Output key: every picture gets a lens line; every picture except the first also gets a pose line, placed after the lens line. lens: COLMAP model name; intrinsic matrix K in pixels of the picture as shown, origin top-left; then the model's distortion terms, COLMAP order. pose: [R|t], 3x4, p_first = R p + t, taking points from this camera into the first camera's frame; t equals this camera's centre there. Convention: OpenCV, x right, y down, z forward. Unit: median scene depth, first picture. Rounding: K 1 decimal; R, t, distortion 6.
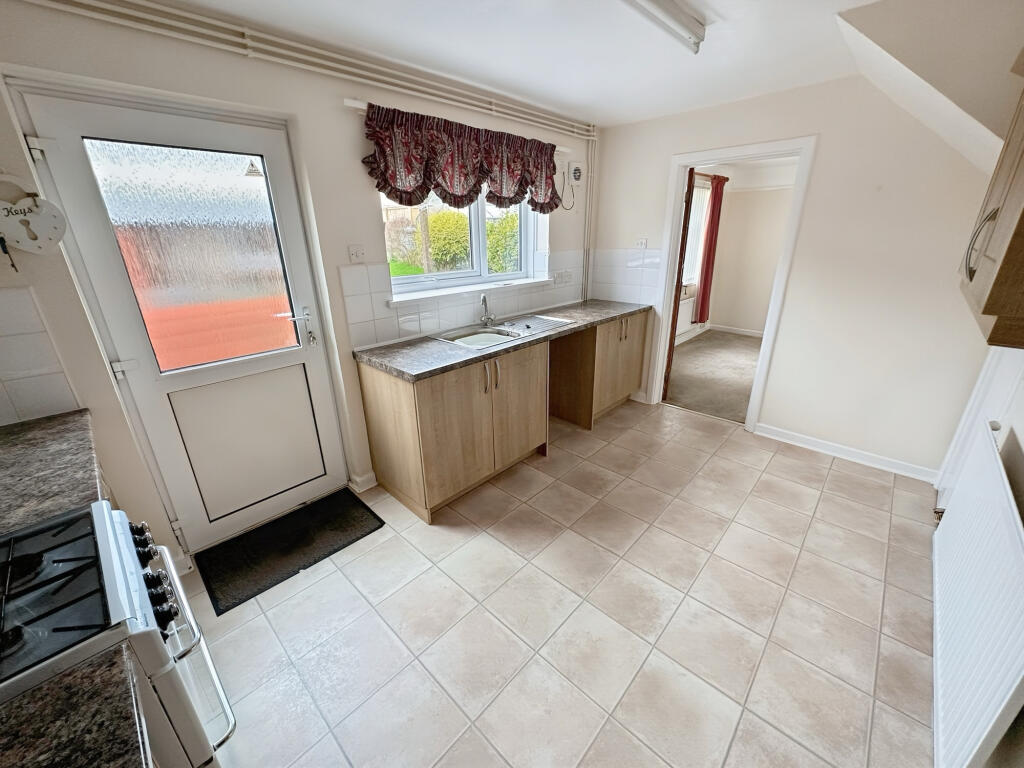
lens RADIAL K [[404.2, 0, 507.9], [0, 404.2, 383.2], [0, 0, 1]] dist [0.001323, 0.000157]
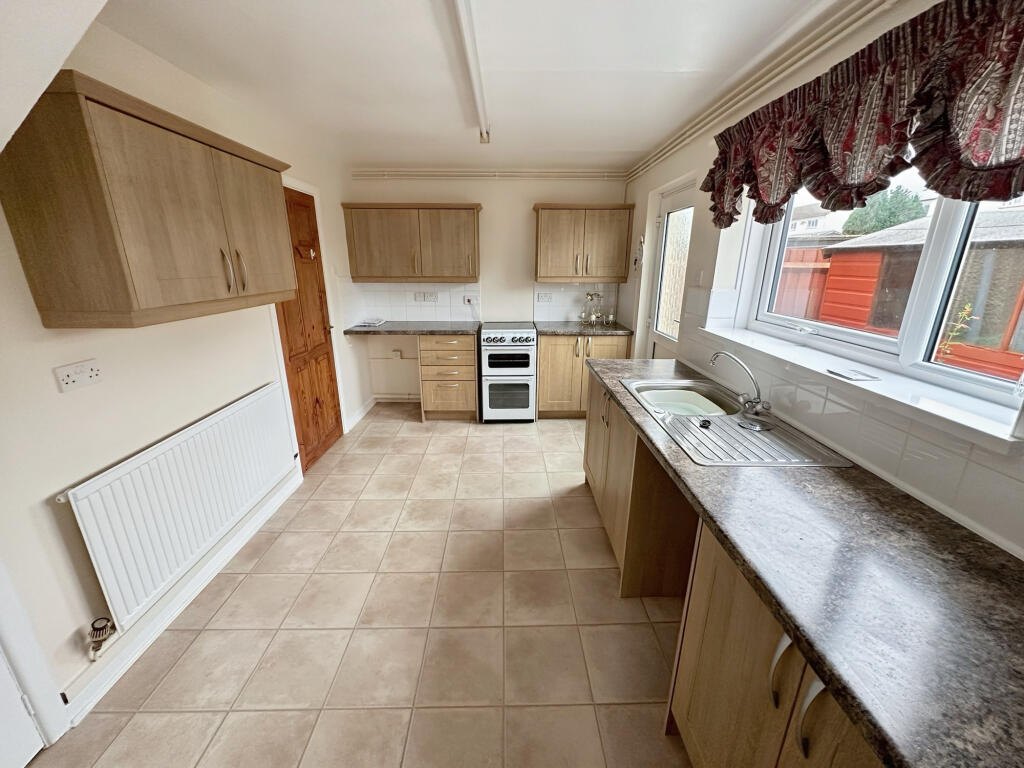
lens RADIAL K [[404.2, 0, 508.7], [0, 404.2, 384.9], [0, 0, 1]] dist [0.001323, 0.000157]
pose [[-0.715815, 0.213958, -0.664704, 0.793941], [-0.241215, 0.817542, 0.522916, -0.537887], [0.655305, 0.534647, -0.533598, 1.419663]]
